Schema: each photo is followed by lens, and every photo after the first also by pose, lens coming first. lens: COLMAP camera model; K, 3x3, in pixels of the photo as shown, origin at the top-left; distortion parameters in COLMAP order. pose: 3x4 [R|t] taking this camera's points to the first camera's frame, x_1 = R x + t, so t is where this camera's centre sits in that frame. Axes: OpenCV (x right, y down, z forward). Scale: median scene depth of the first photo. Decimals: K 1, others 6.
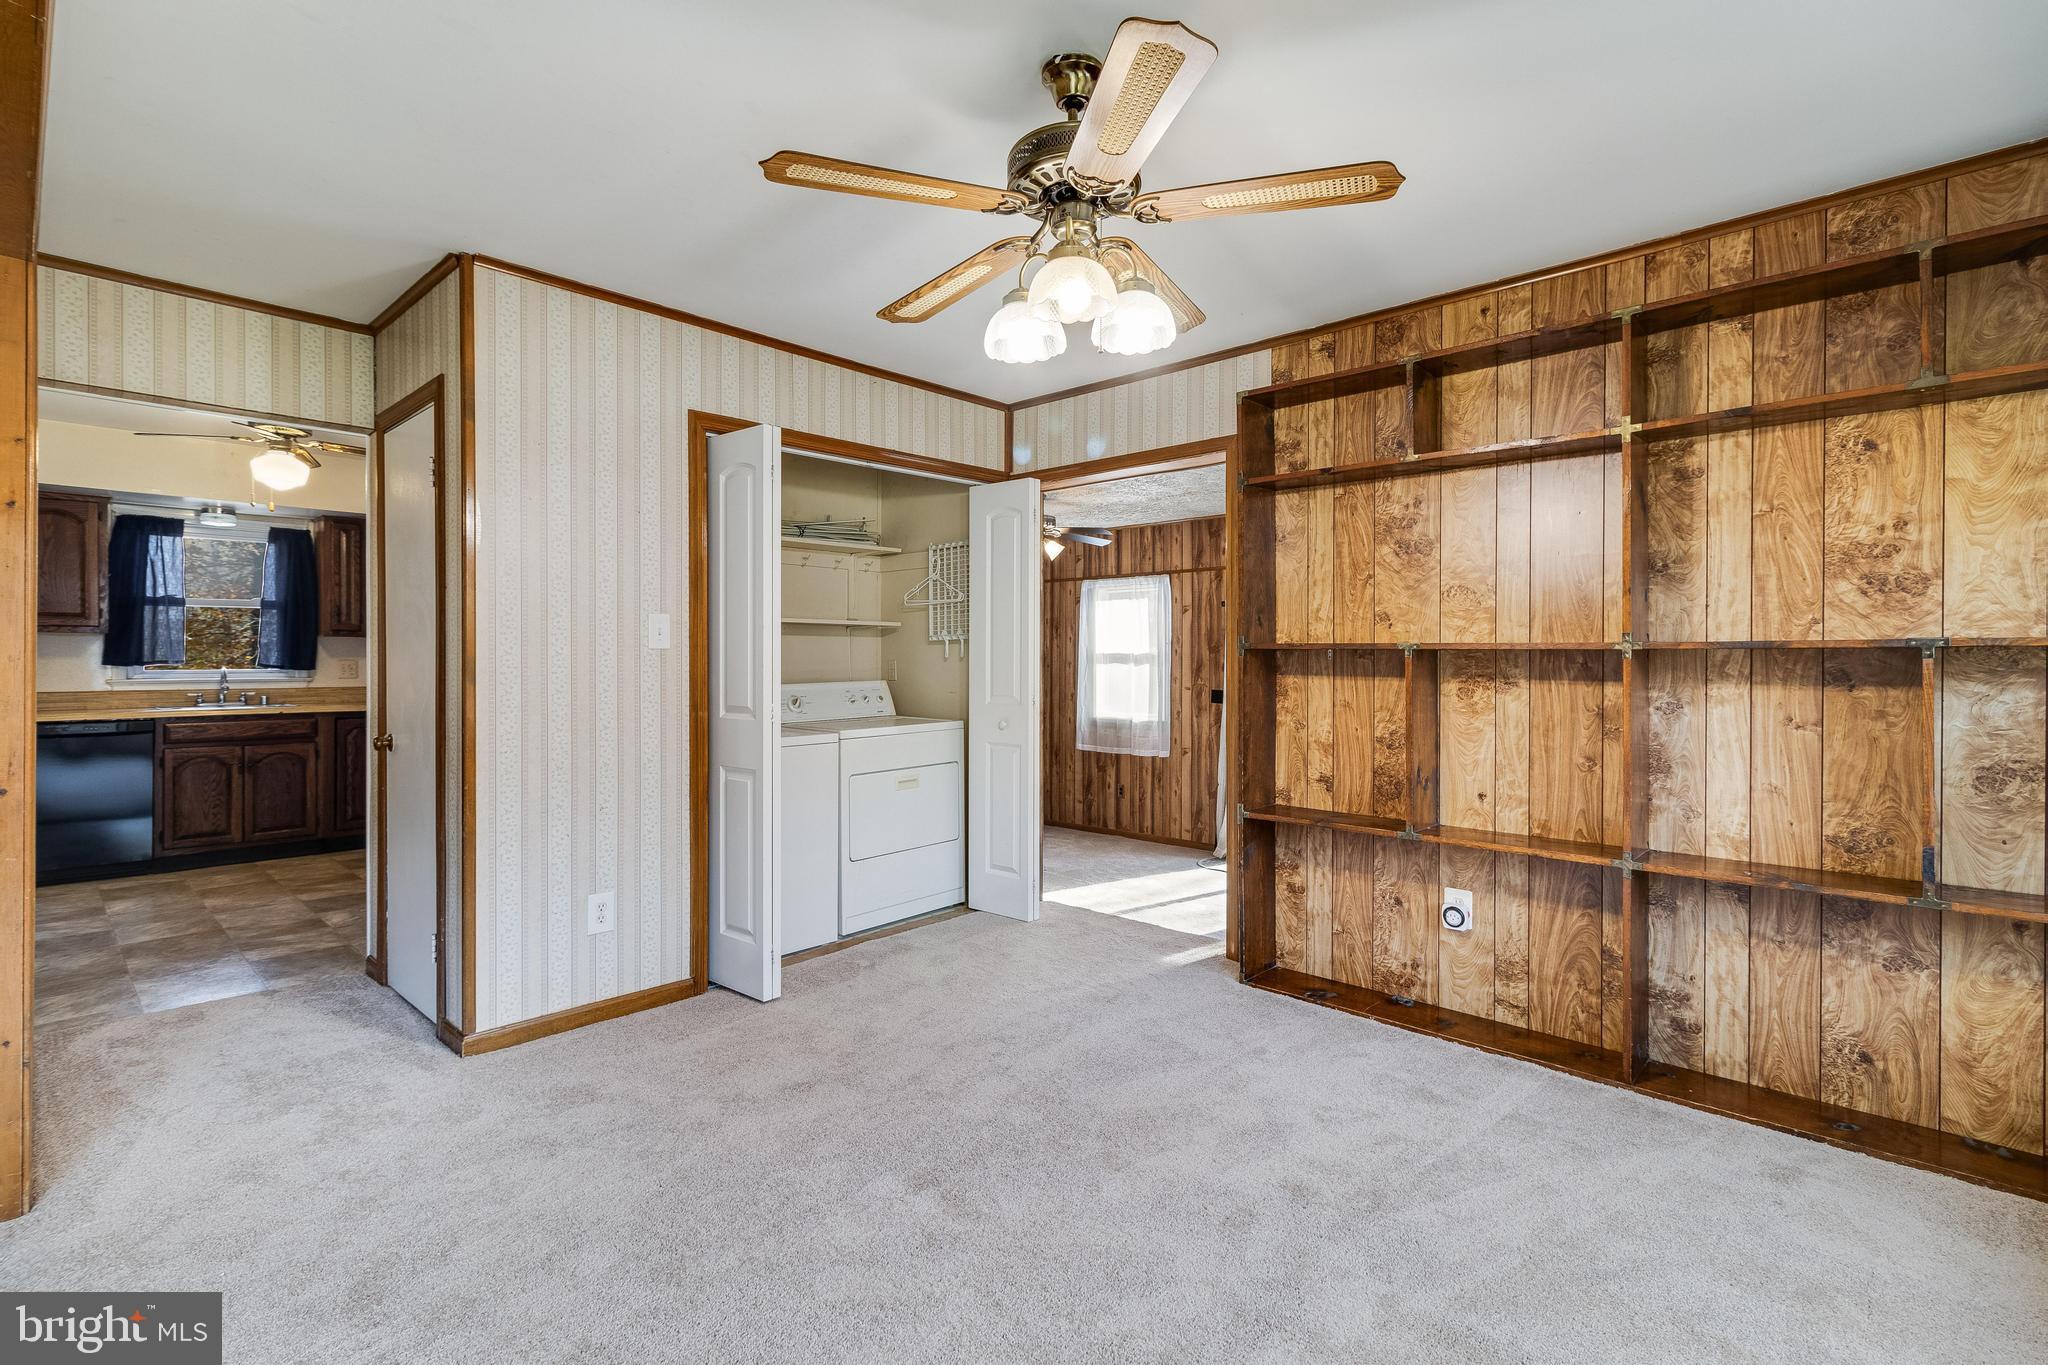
lens RADIAL K [[964.0, 0, 1012.2], [0, 964.0, 662.9], [0, 0, 1]] dist [0.005671, -0.000363]
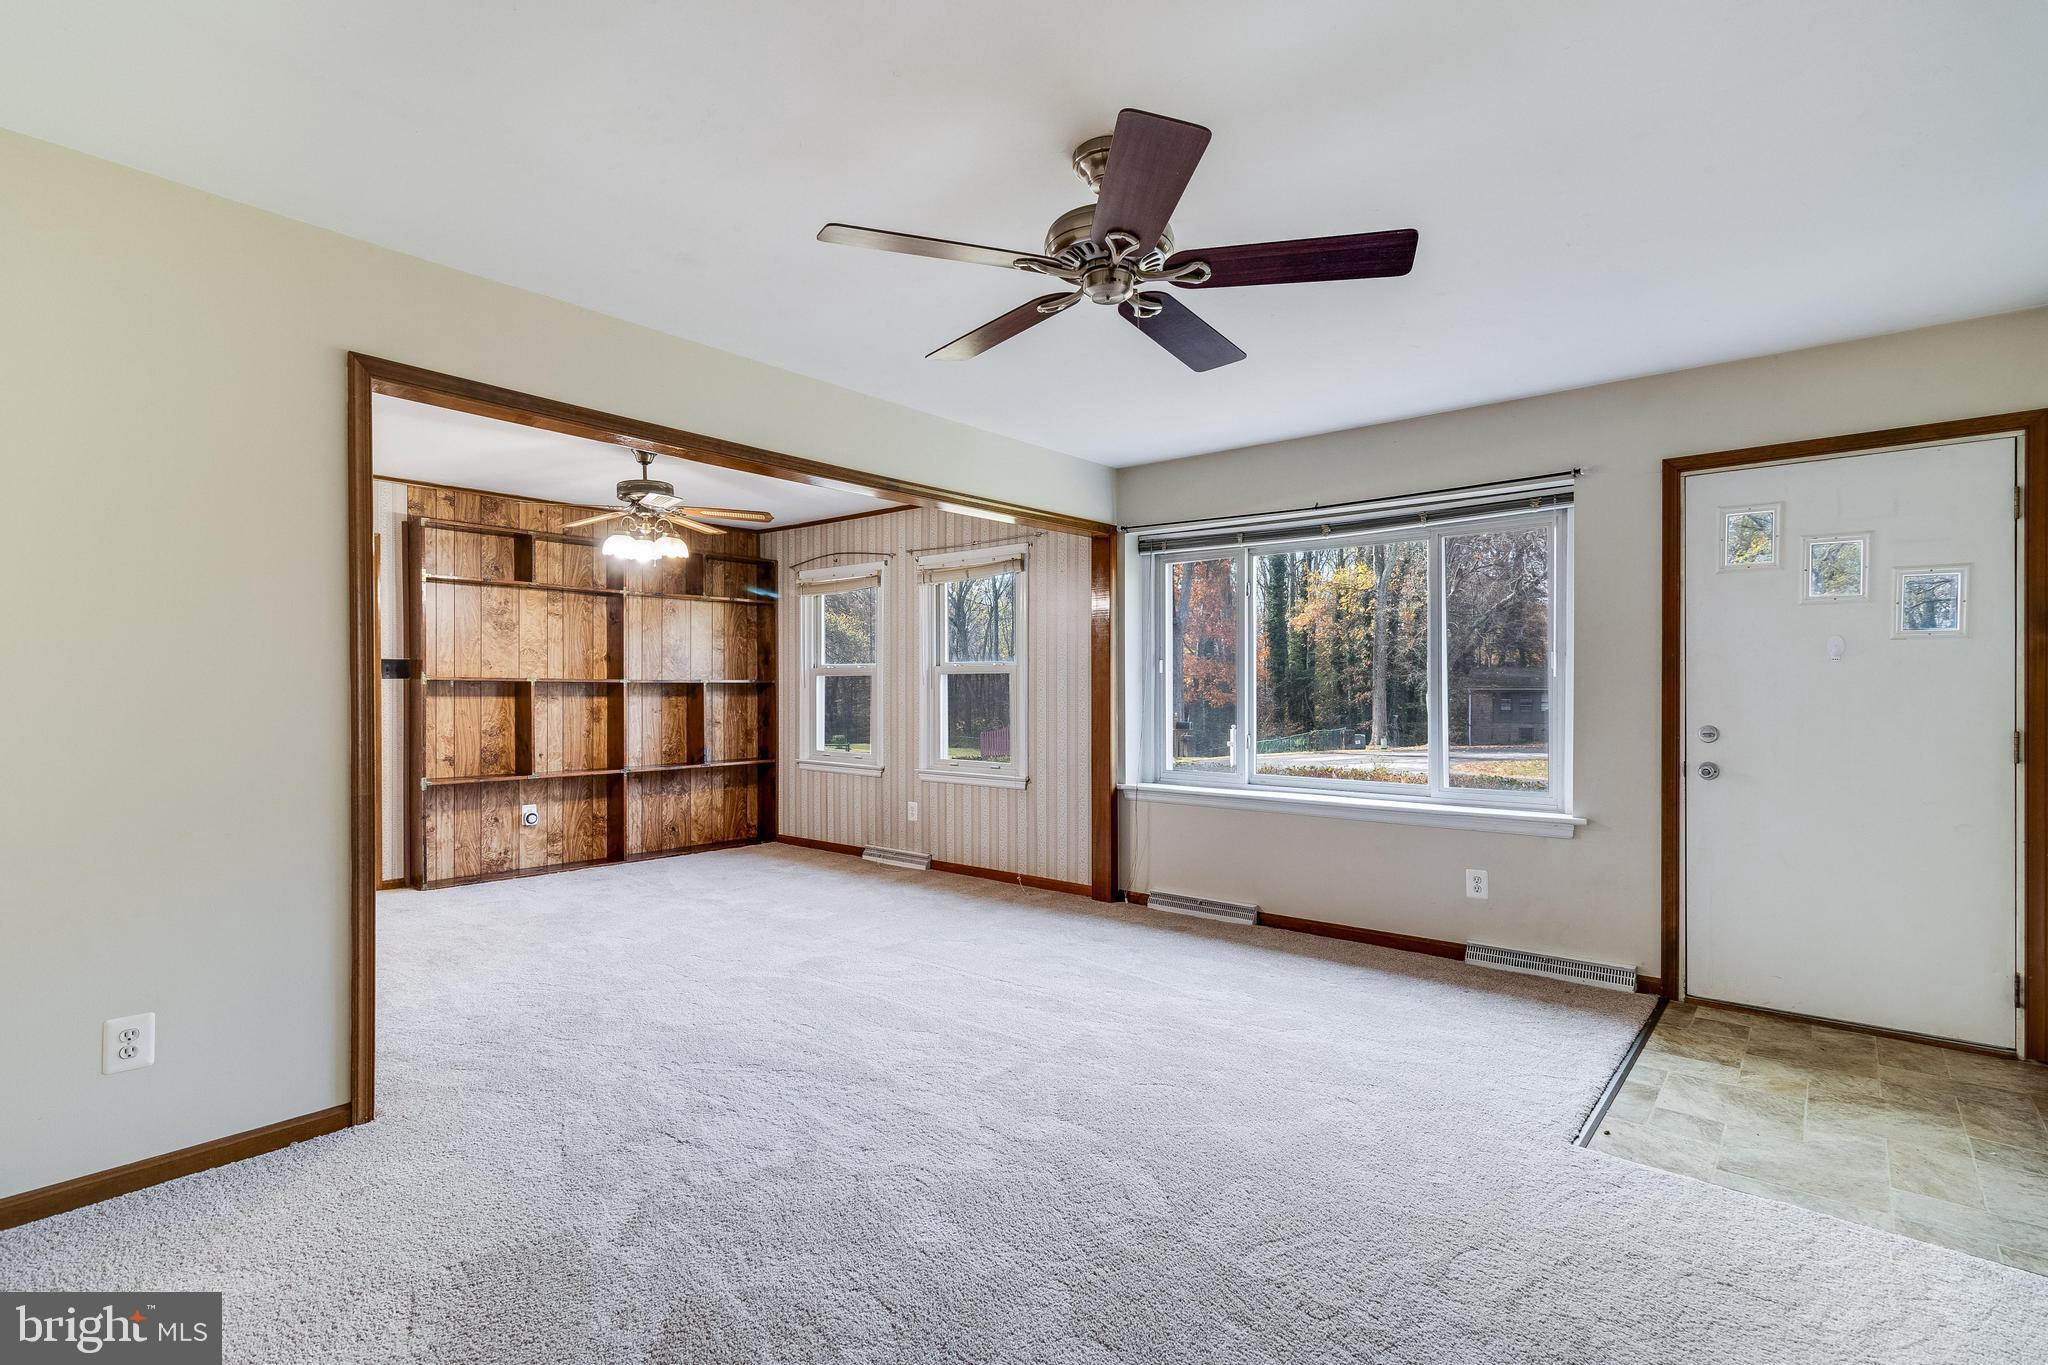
lens RADIAL K [[964.0, 0, 1013.4], [0, 964.0, 690.4], [0, 0, 1]] dist [0.005671, -0.000363]
pose [[-0.053609, -0.003355, 0.998556, -1.575515], [0.002276, 0.999991, 0.003482, -0.000643], [-0.998559, 0.002460, -0.053601, 0.133064]]
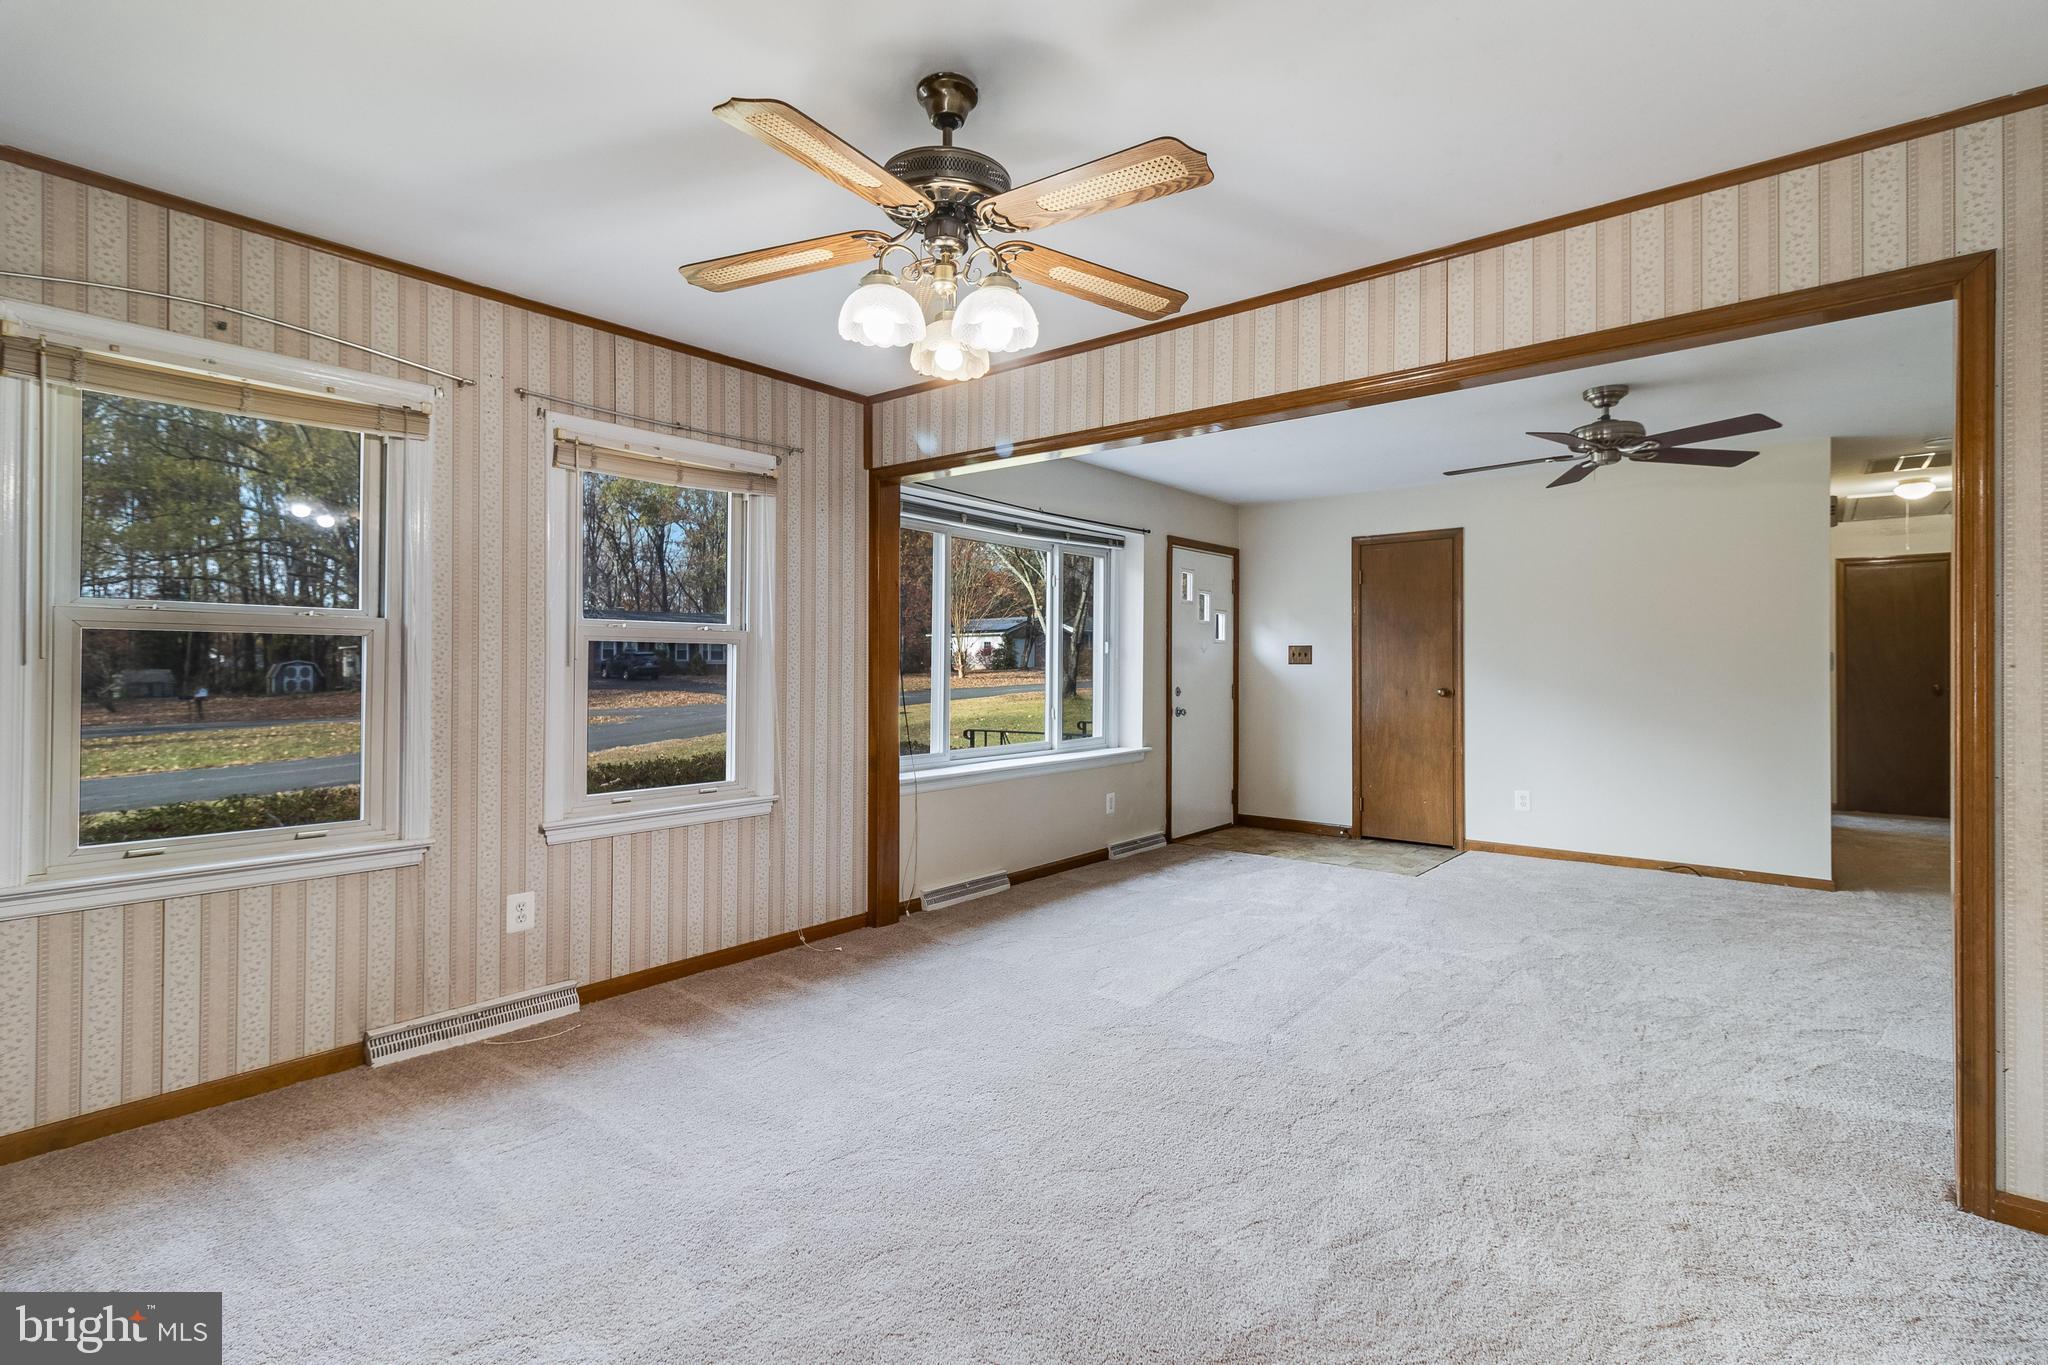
lens RADIAL K [[964.0, 0, 1025.9], [0, 964.0, 664.8], [0, 0, 1]] dist [0.005671, -0.000363]
pose [[-0.996903, -0.003266, -0.078574, 0.032216], [-0.003425, 0.999992, 0.001892, -0.003734], [0.078568, 0.002156, -0.996906, 1.306343]]
